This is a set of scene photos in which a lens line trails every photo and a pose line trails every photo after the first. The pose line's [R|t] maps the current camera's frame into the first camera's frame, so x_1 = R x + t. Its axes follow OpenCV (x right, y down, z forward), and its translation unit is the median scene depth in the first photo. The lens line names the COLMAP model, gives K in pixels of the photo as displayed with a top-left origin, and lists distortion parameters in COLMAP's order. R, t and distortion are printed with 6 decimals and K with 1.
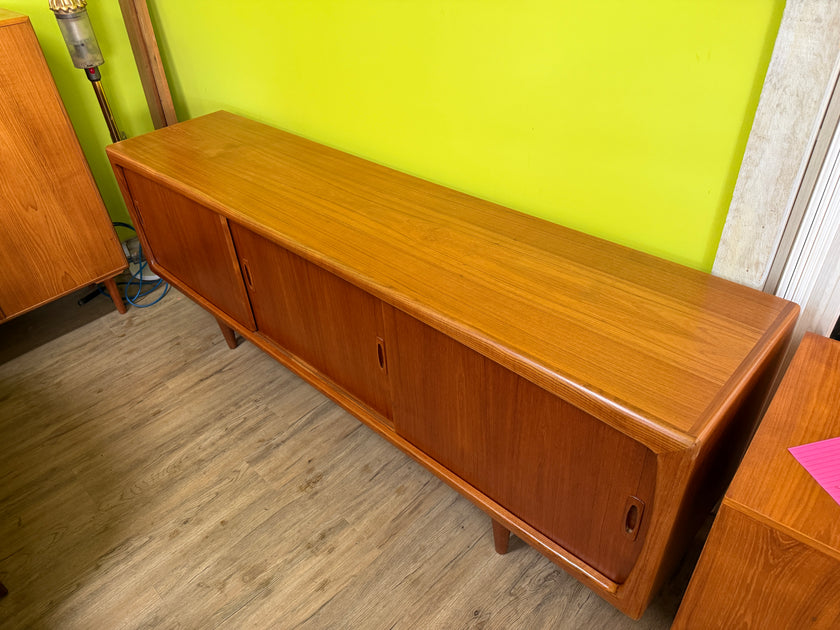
lens RADIAL K [[599.7, 0, 415.0], [0, 599.7, 316.7], [0, 0, 1]] dist [0.022322, -0.039522]
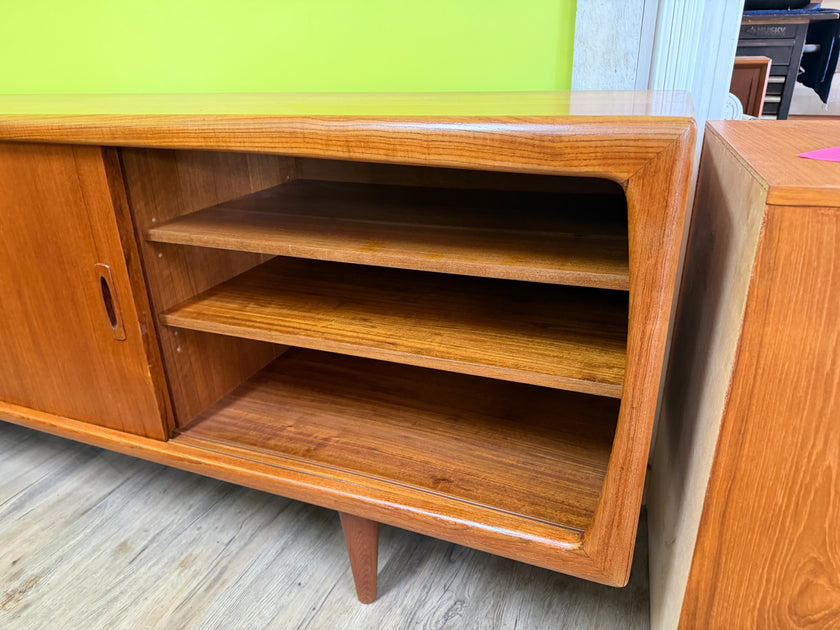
lens RADIAL K [[599.7, 0, 423.5], [0, 599.7, 324.3], [0, 0, 1]] dist [0.022322, -0.039522]
pose [[0.924838, -0.122442, 0.360114, 0.007068], [0.202743, 0.959750, -0.194357, 0.208833], [-0.321822, 0.252760, 0.912438, 0.290073]]
